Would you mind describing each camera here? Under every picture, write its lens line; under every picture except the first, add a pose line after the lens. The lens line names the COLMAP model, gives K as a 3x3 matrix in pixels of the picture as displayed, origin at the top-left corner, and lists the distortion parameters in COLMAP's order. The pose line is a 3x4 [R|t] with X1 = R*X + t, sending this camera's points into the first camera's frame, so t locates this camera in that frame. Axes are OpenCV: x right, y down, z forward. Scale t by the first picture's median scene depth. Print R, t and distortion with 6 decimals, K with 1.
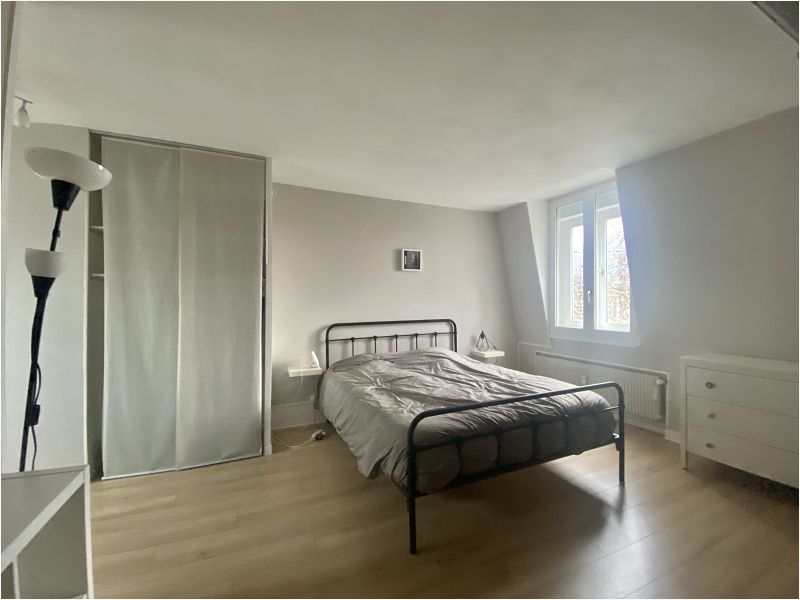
lens RADIAL K [[319.1, 0, 398.4], [0, 319.1, 303.2], [0, 0, 1]] dist [0.021782, -0.000063]
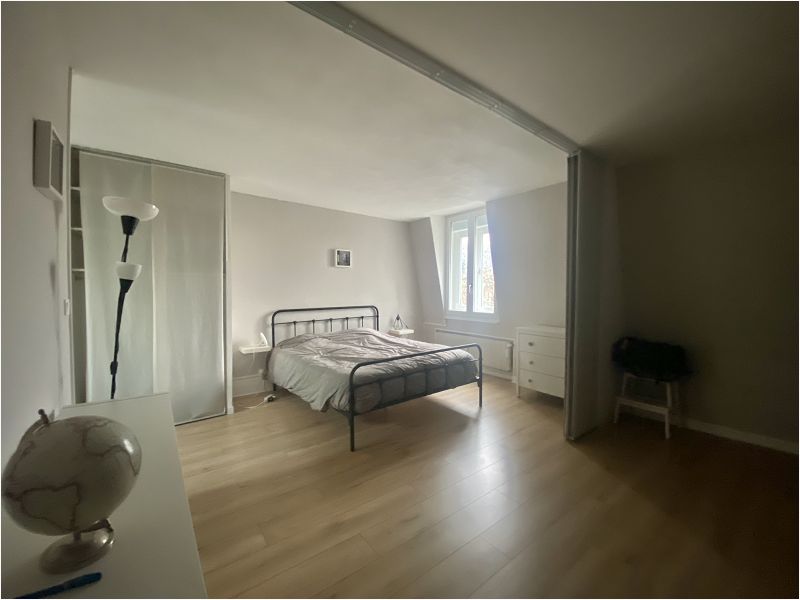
lens RADIAL K [[331.3, 0, 400.0], [0, 331.3, 300.0], [0, 0, 1]] dist [0.001304, 0.000088]
pose [[0.968446, -0.003309, 0.249201, -0.085256], [-0.004111, 0.999564, 0.029248, -0.014831], [-0.249189, -0.029350, 0.968010, -0.402242]]
